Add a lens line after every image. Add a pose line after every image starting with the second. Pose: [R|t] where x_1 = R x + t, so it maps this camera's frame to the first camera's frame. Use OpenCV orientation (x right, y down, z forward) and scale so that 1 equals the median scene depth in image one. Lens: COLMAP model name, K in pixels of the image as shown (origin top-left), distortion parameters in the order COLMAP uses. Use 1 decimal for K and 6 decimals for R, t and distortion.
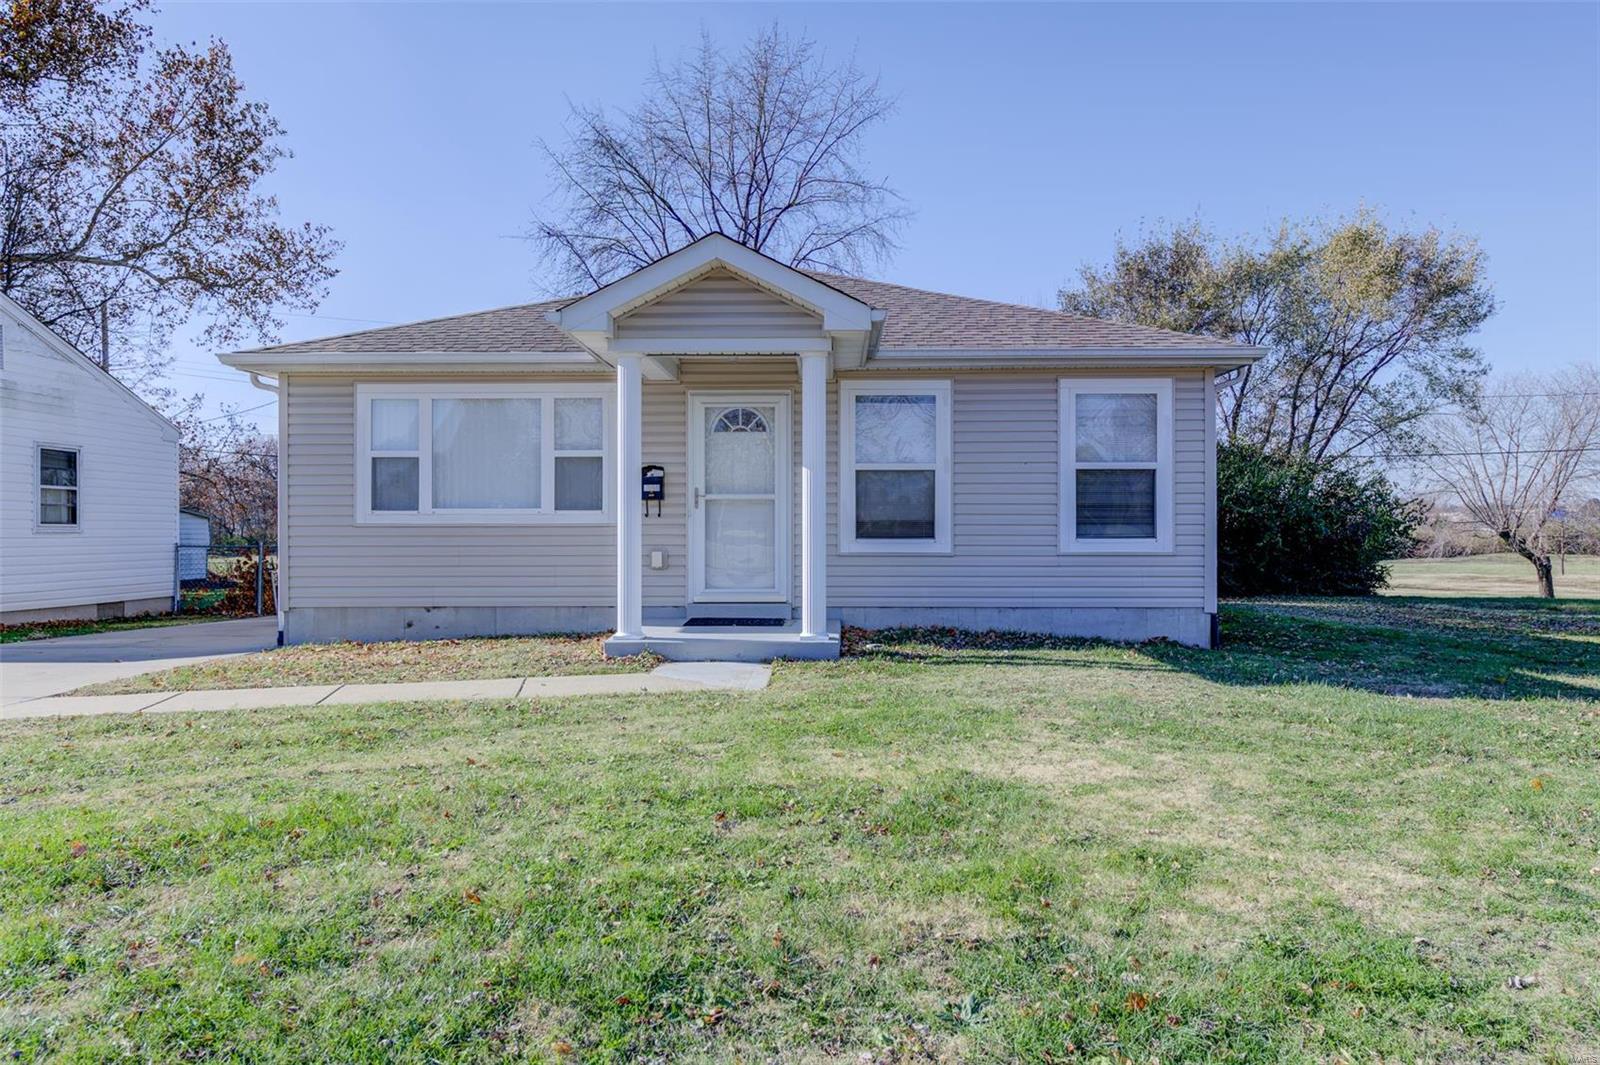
lens RADIAL K [[1081.6, 0, 800.0], [0, 1081.6, 534.9], [0, 0, 1]] dist [0.001641, 0.007815]
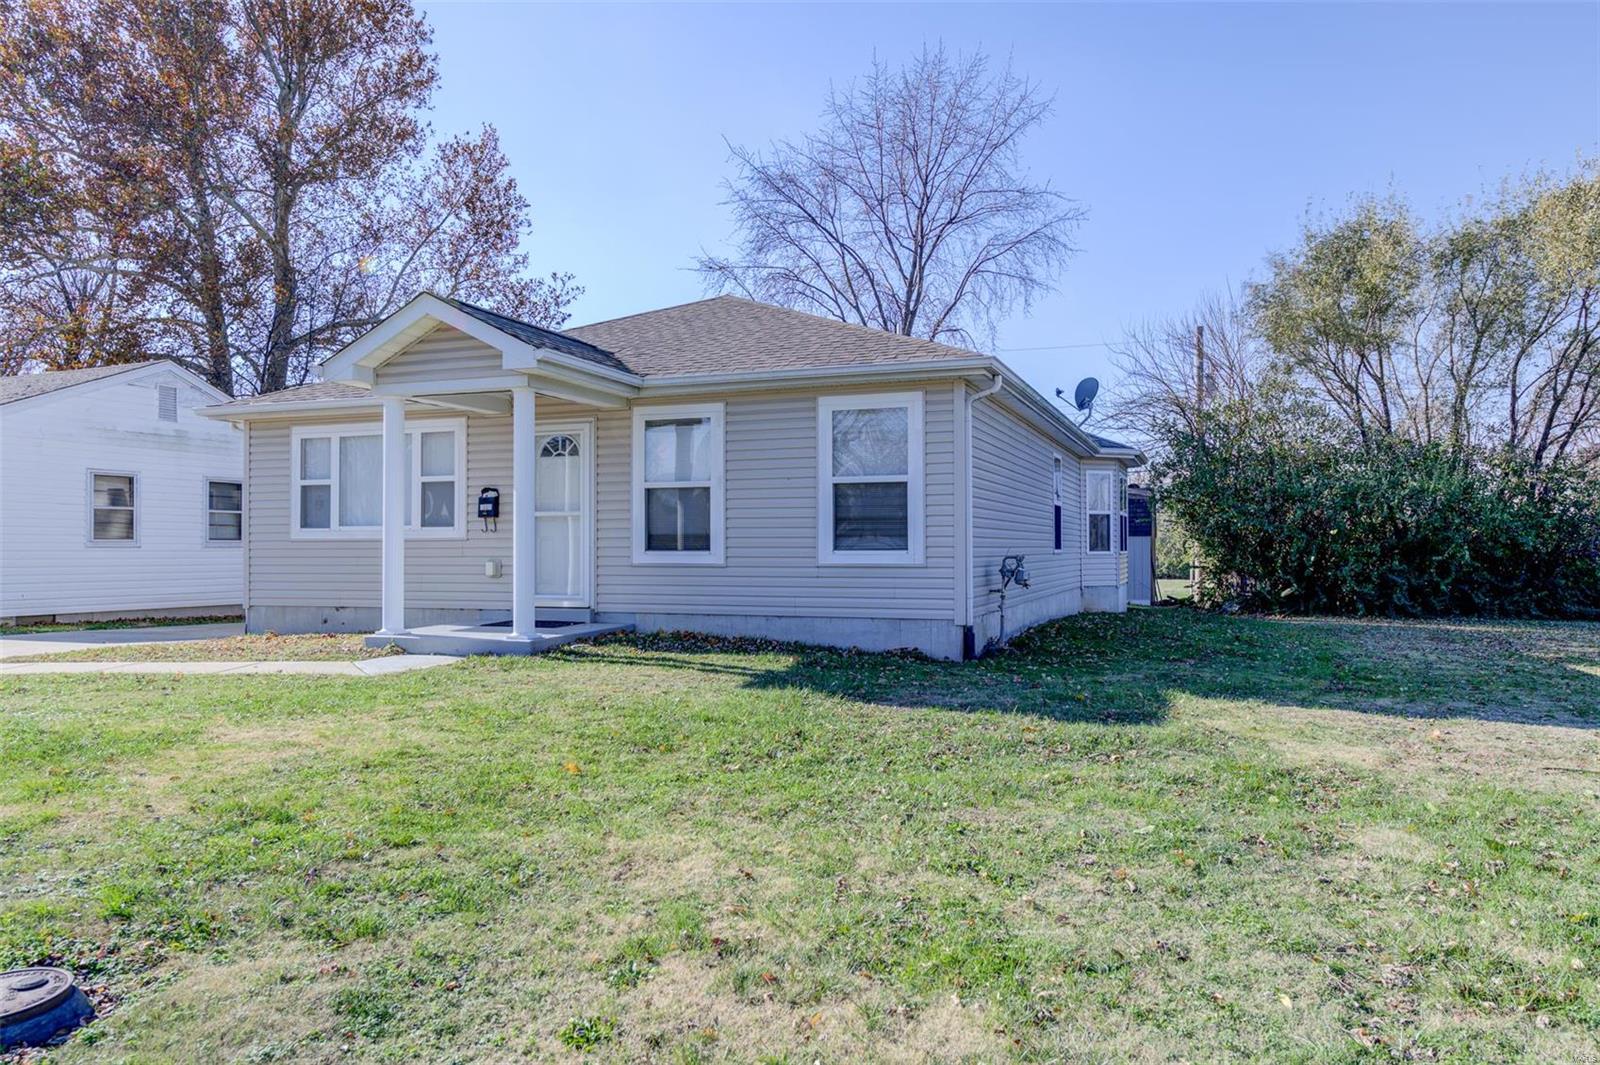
lens RADIAL K [[1081.6, 0, 794.2], [0, 1081.6, 532.9], [0, 0, 1]] dist [0.001641, 0.007815]
pose [[0.945929, -0.006075, -0.324316, 0.551865], [0.002111, 0.999919, -0.012573, -0.000524], [0.324366, 0.011209, 0.945865, 0.010385]]
